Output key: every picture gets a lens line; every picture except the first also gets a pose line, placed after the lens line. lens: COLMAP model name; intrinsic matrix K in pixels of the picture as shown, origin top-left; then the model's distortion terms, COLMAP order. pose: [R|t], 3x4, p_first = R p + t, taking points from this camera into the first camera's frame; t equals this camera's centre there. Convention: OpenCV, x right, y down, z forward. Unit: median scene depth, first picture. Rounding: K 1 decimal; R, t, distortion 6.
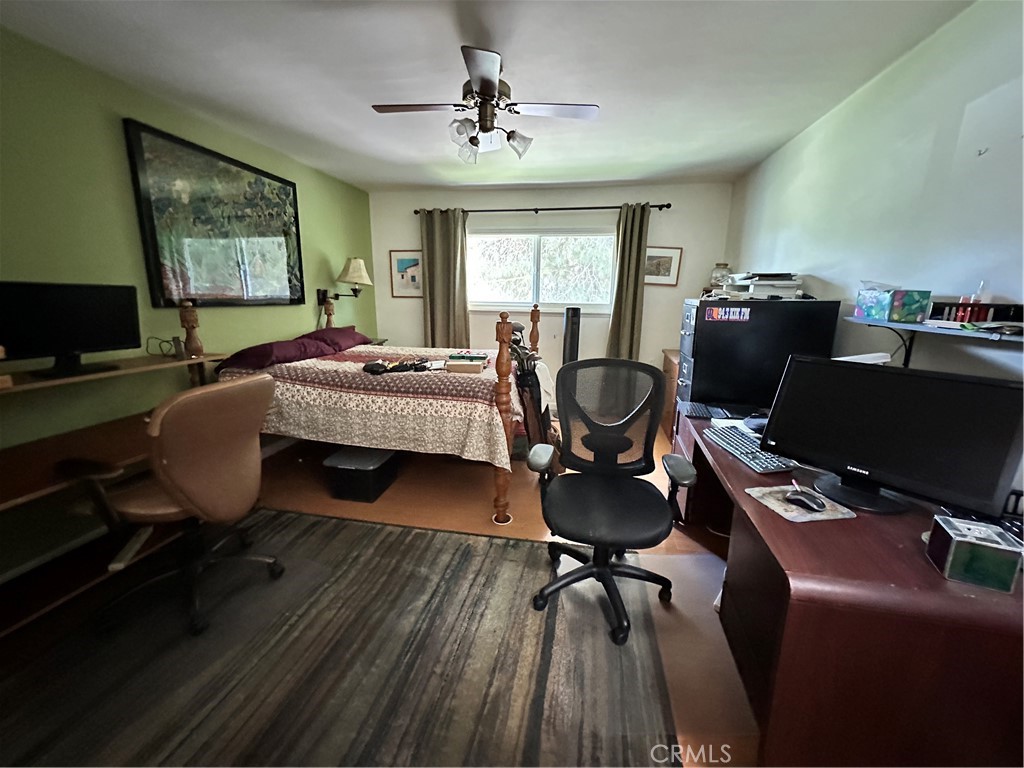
lens RADIAL K [[407.8, 0, 513.8], [0, 407.8, 381.0], [0, 0, 1]] dist [-0.006626, 0.000800]
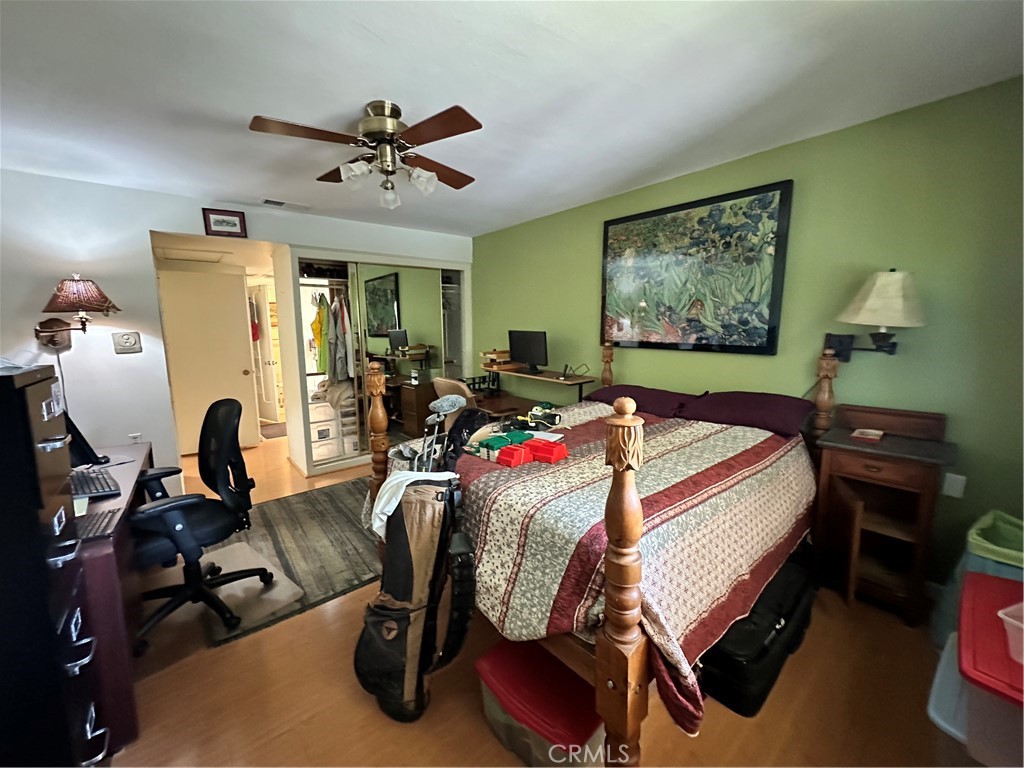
lens RADIAL K [[407.8, 0, 510.6], [0, 407.8, 382.6], [0, 0, 1]] dist [-0.006626, 0.000800]
pose [[-0.640235, 0.098817, -0.761797, 0.331280], [-0.164218, 0.951160, 0.261394, -0.284096], [0.750421, 0.292454, -0.592738, 1.232055]]
